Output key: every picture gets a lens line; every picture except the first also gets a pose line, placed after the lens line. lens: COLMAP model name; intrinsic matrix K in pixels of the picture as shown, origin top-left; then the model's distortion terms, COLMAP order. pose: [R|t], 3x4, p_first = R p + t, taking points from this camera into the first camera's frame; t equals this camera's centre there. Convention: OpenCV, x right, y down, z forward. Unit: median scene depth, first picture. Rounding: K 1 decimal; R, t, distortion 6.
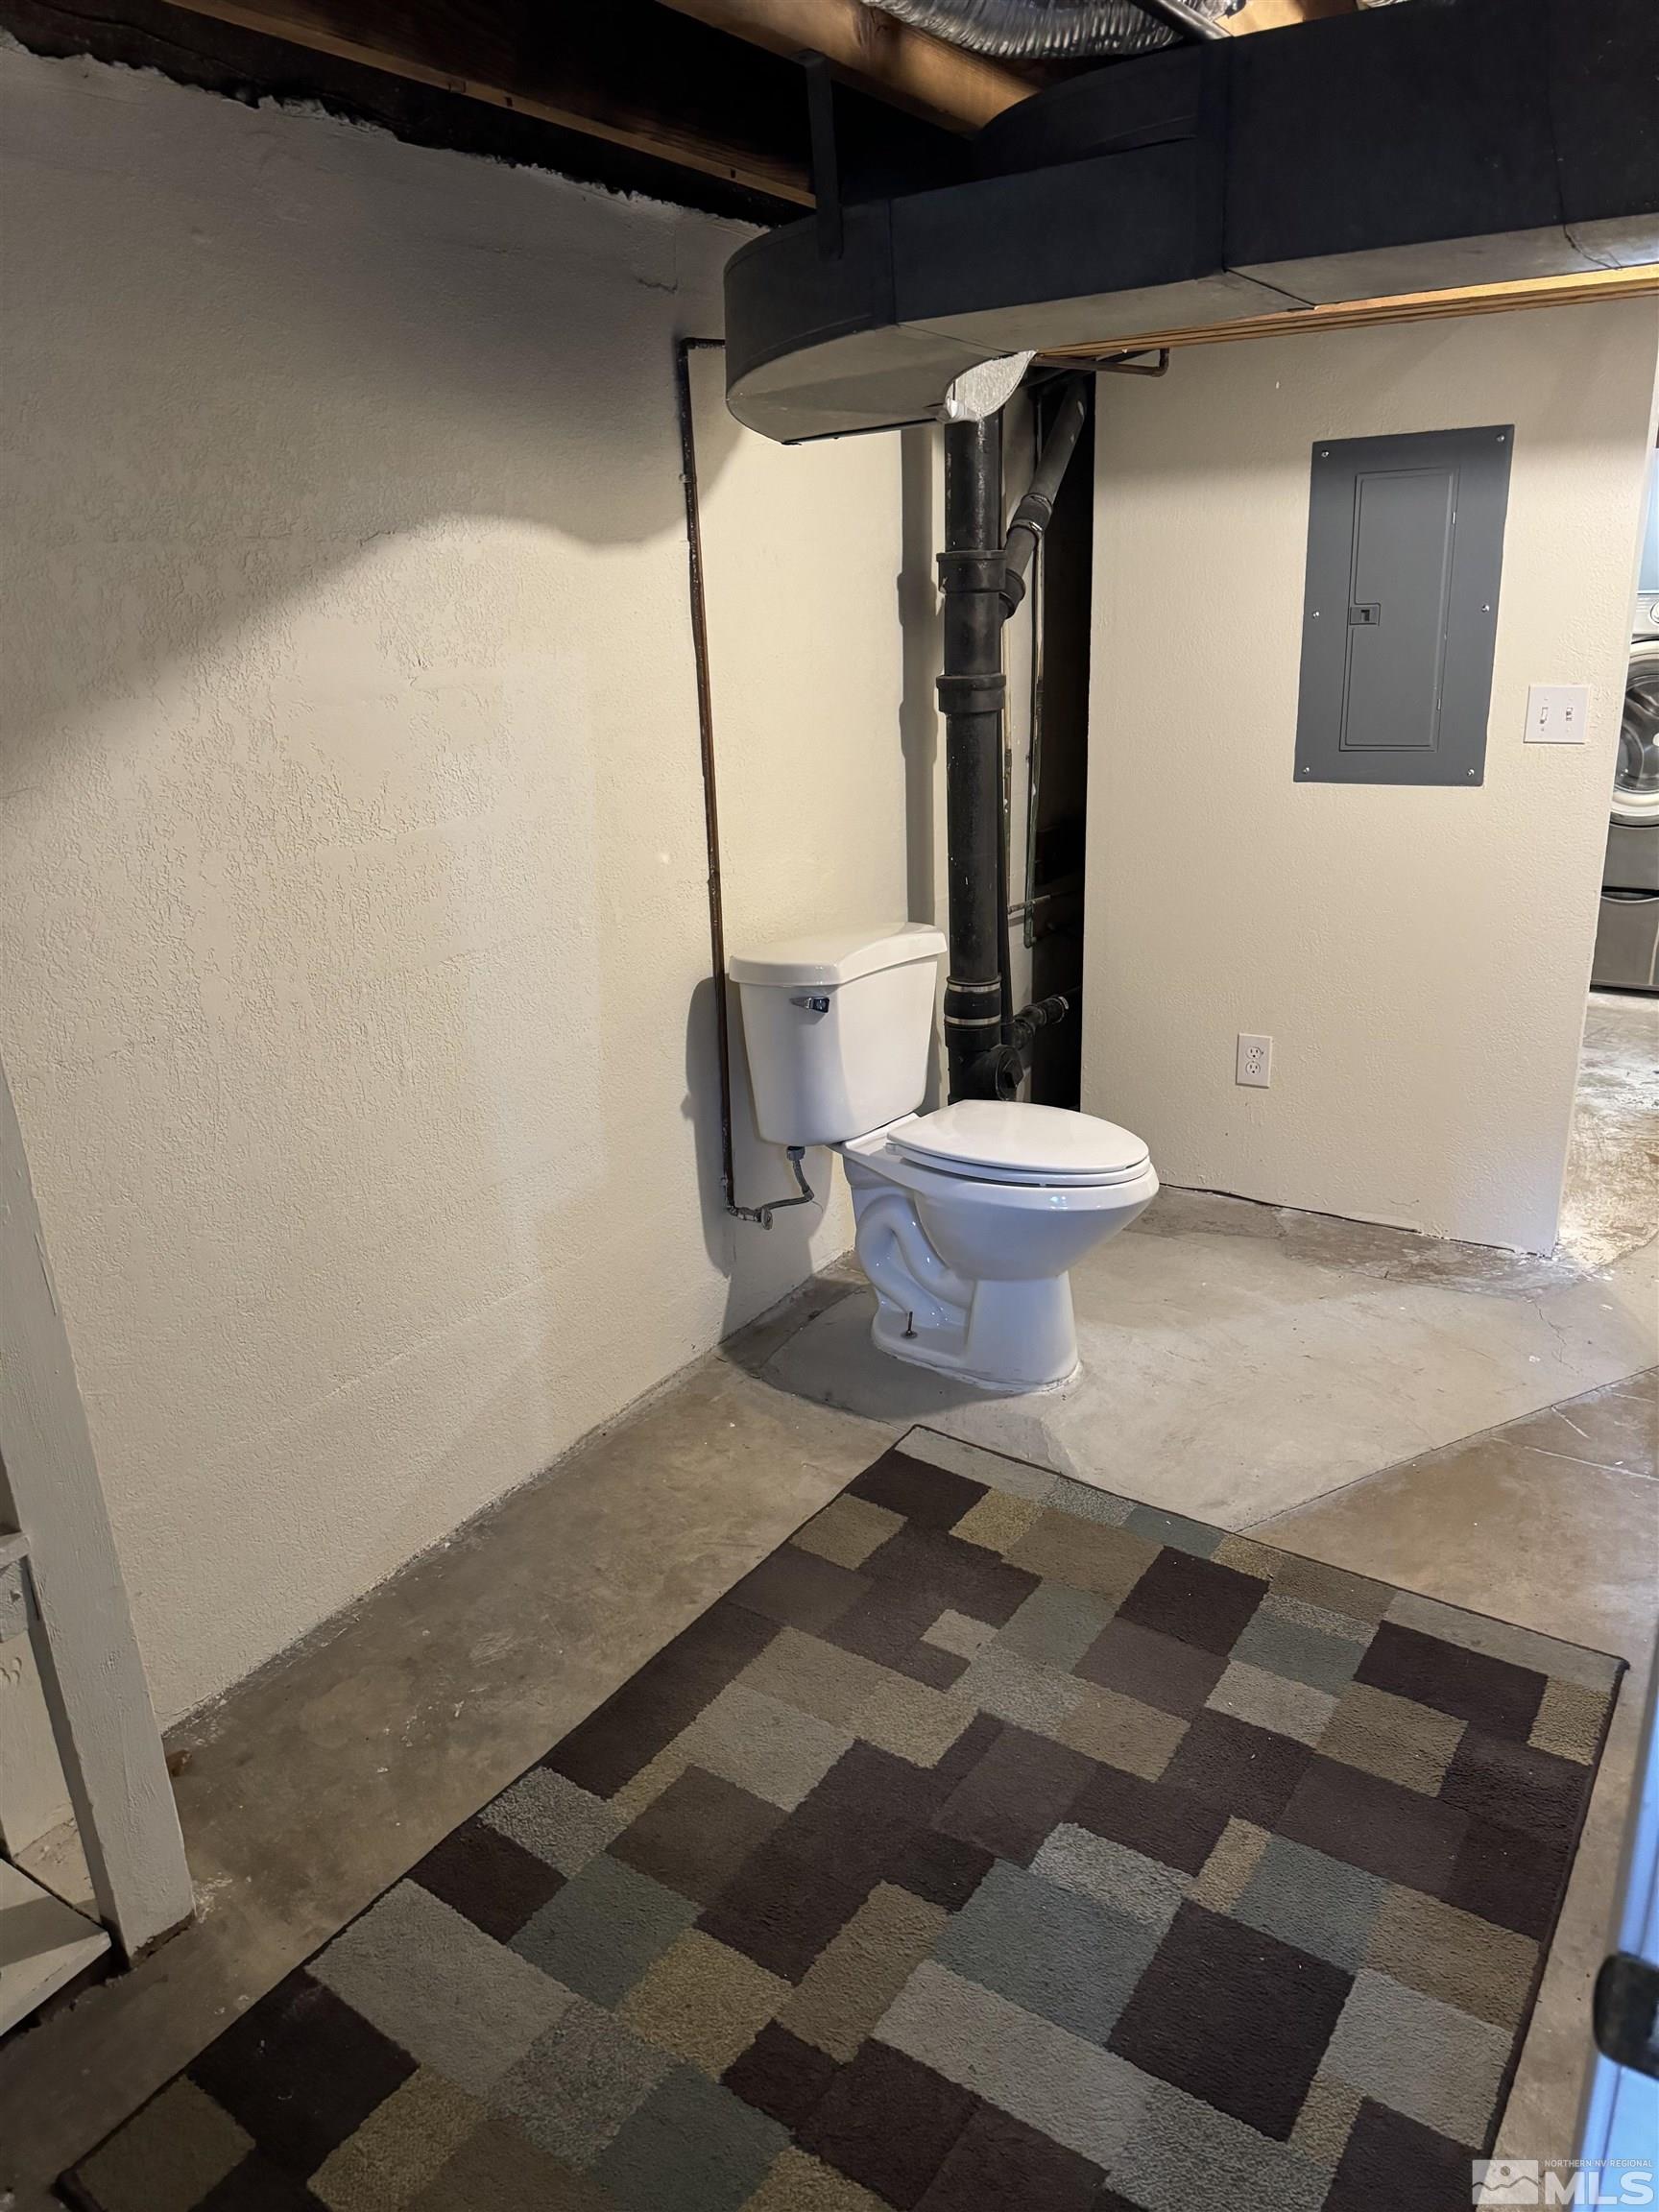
lens RADIAL K [[1541.7, 0, 836.2], [0, 1541.7, 1099.9], [0, 0, 1]] dist [0.119951, -0.198972]
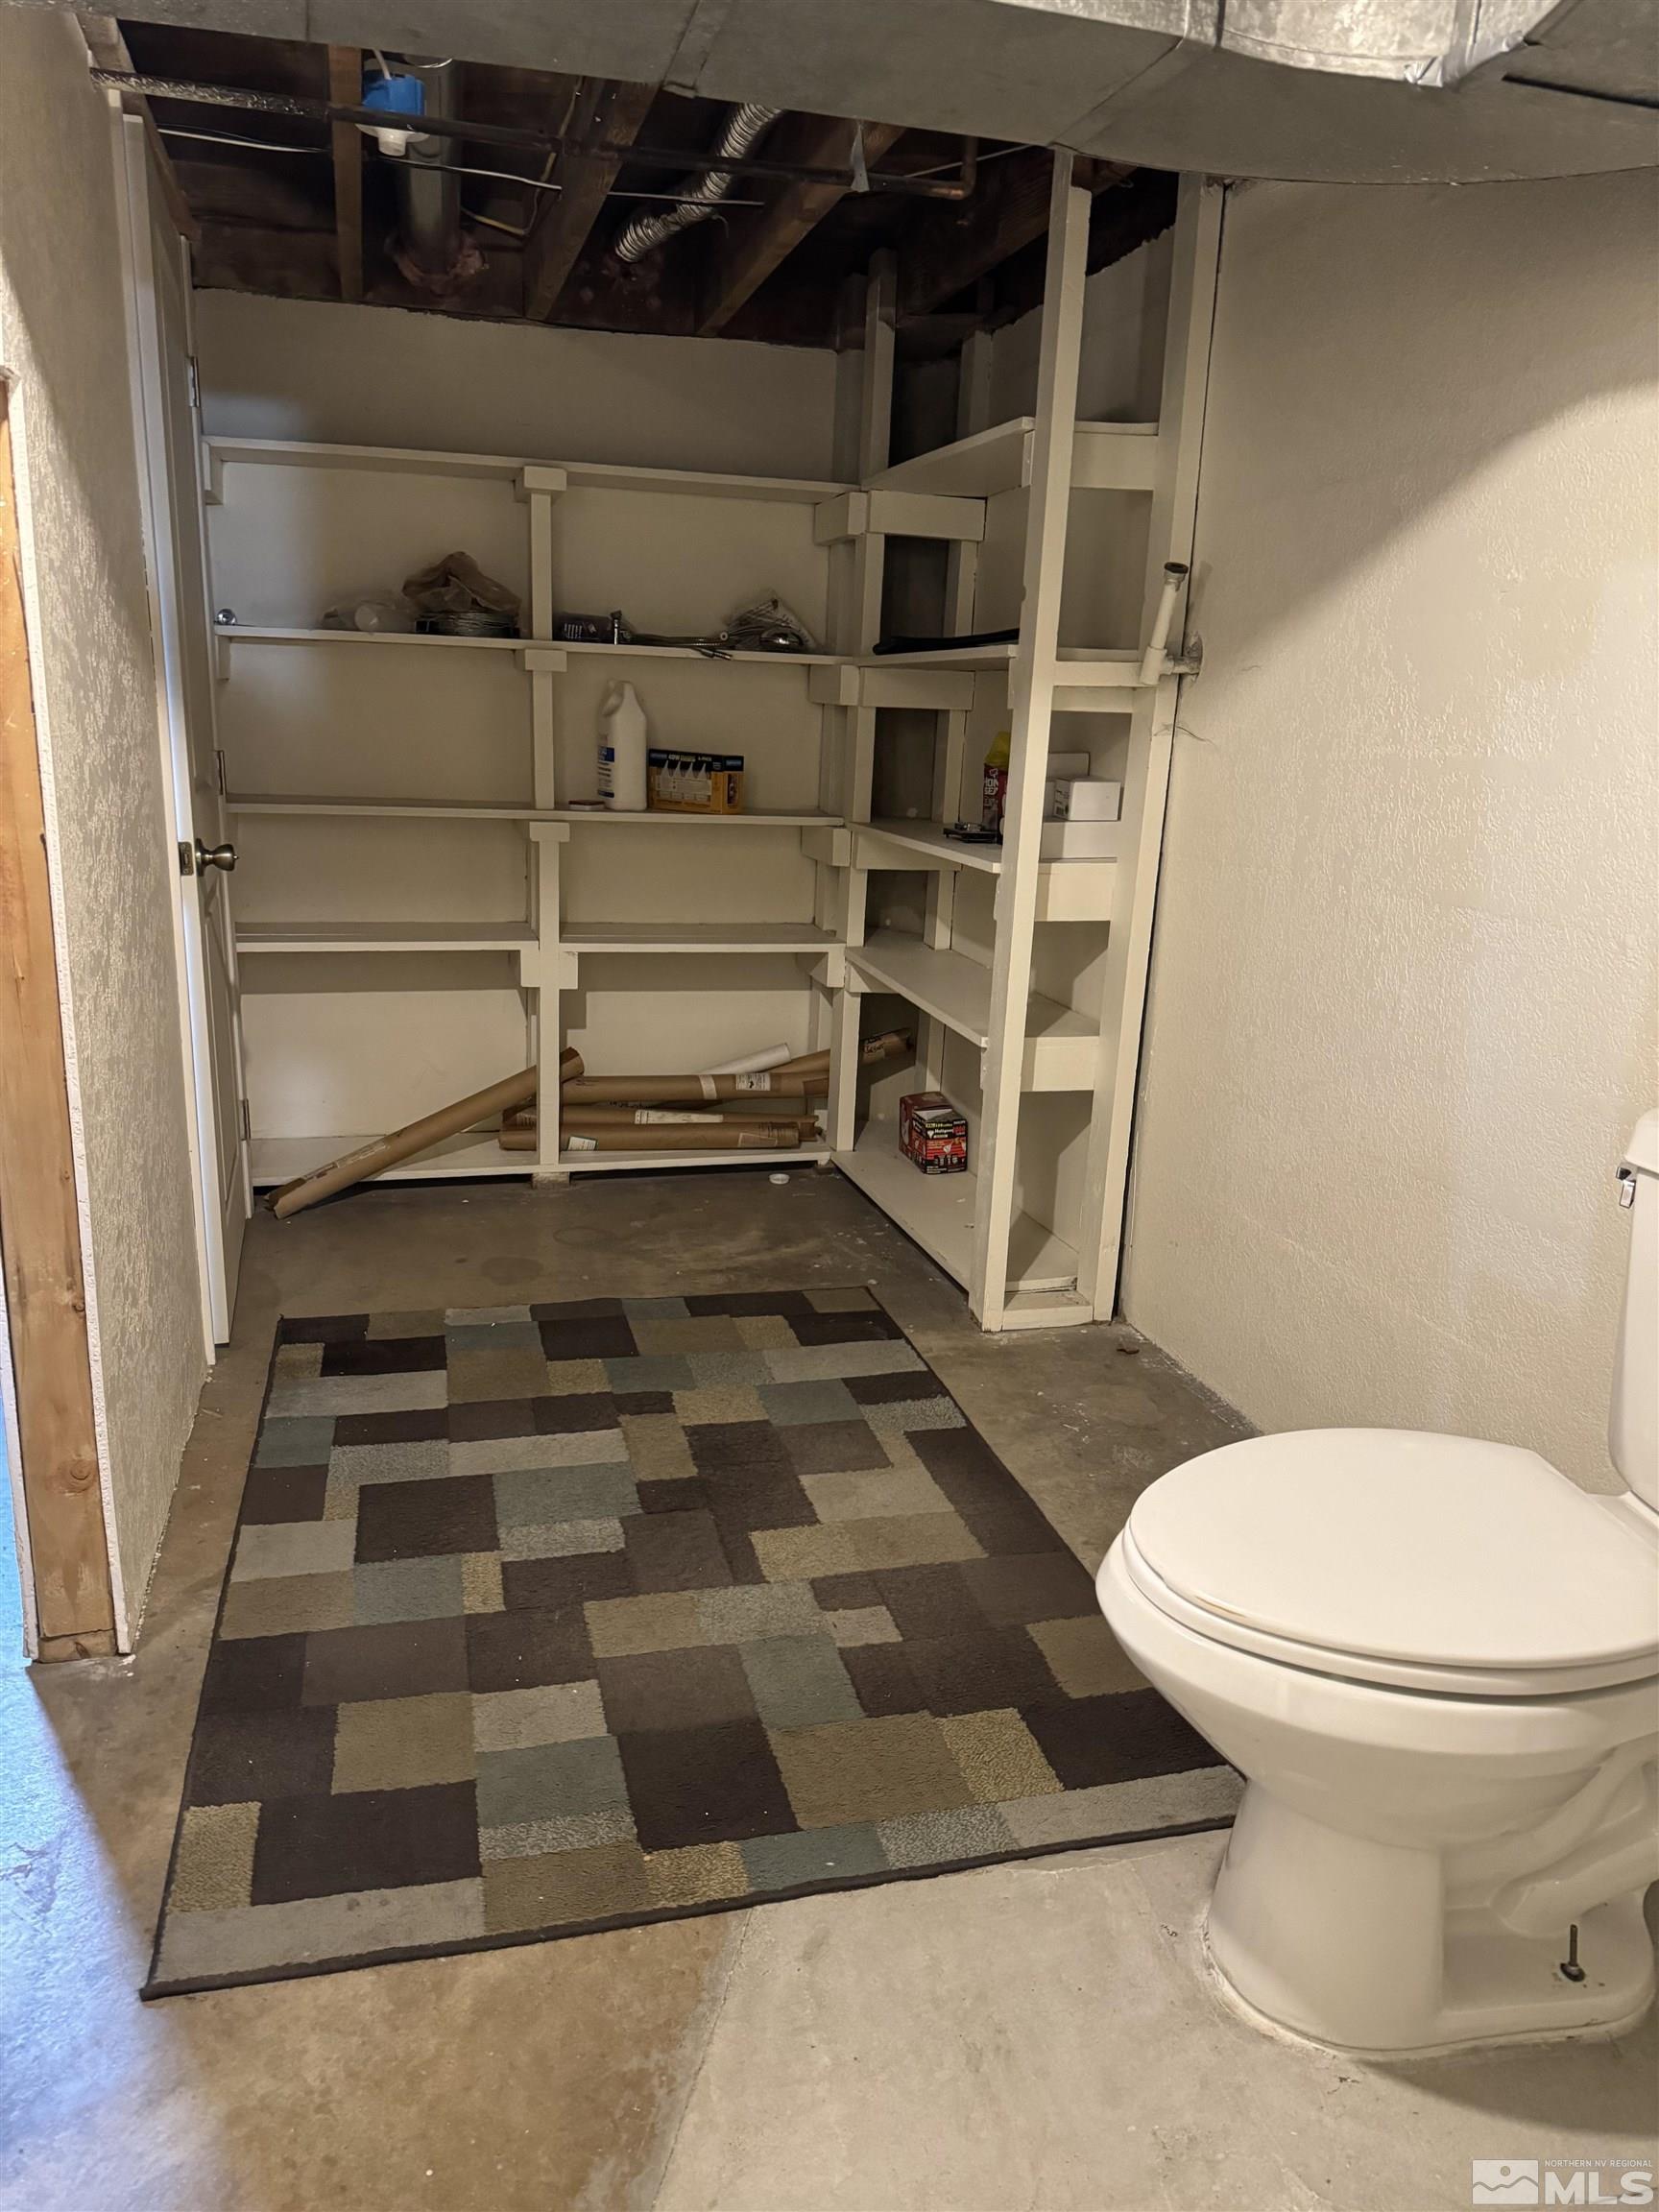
lens RADIAL K [[1539.2, 0, 829.5], [0, 1539.2, 1106.0], [0, 0, 1]] dist [-0.001286, -0.000992]
pose [[-0.662577, 0.192129, -0.723933, 0.726608], [-0.258702, 0.848350, 0.461925, -0.342345], [0.702898, 0.493343, -0.512393, 1.386146]]
